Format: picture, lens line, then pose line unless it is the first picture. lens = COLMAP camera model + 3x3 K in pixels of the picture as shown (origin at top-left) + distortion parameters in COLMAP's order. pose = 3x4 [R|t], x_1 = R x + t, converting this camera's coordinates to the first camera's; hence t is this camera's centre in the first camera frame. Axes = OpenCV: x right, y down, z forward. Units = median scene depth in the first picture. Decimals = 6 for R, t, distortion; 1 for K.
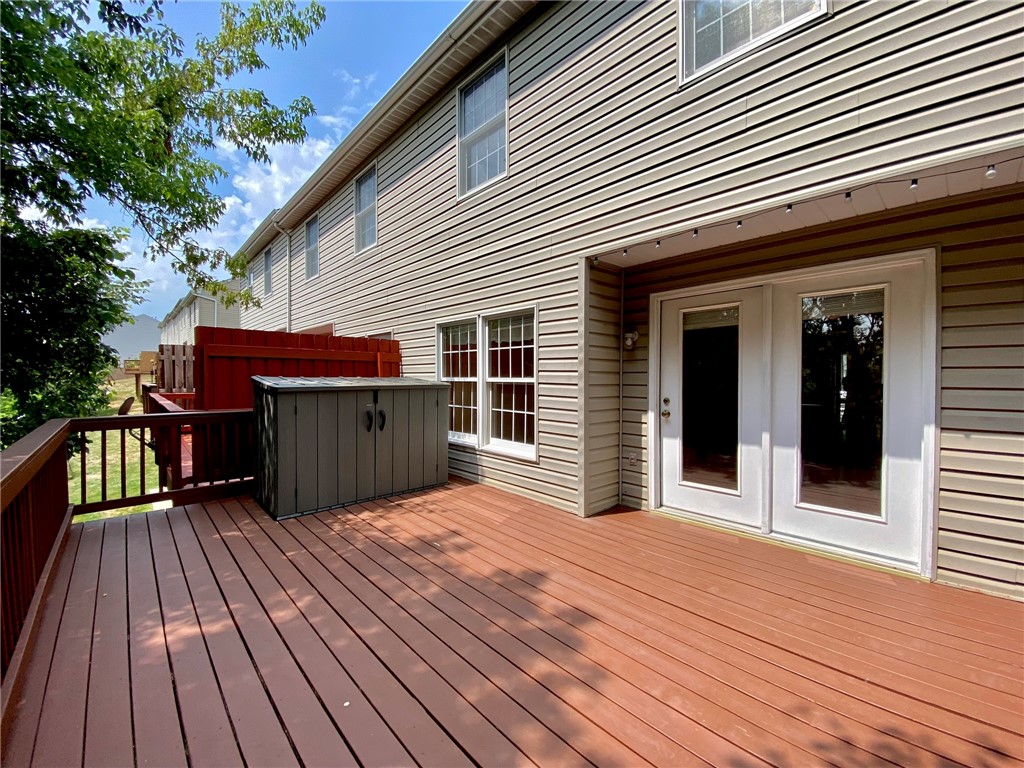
lens RADIAL K [[412.2, 0, 513.0], [0, 412.2, 381.7], [0, 0, 1]] dist [0.012653, -0.000230]
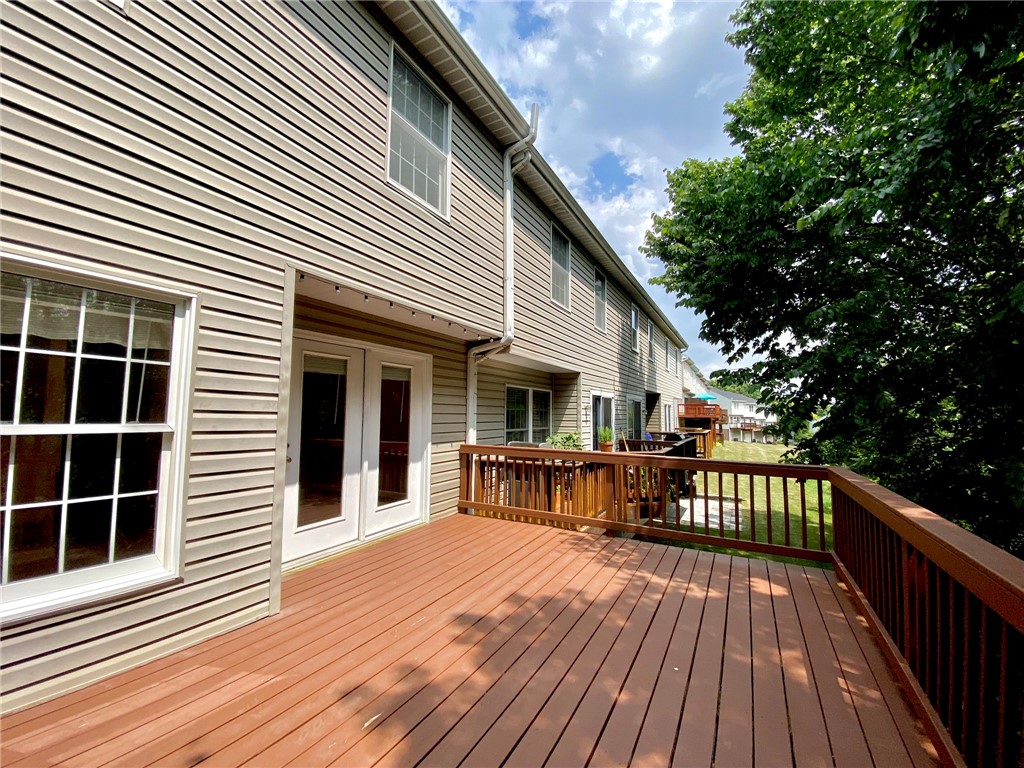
lens RADIAL K [[412.2, 0, 513.0], [0, 412.2, 381.7], [0, 0, 1]] dist [0.012653, -0.000230]
pose [[-0.297373, 0.072188, 0.952028, -0.807473], [0.000372, 0.997146, -0.075493, -0.029235], [-0.954761, -0.022095, -0.296551, 0.971524]]
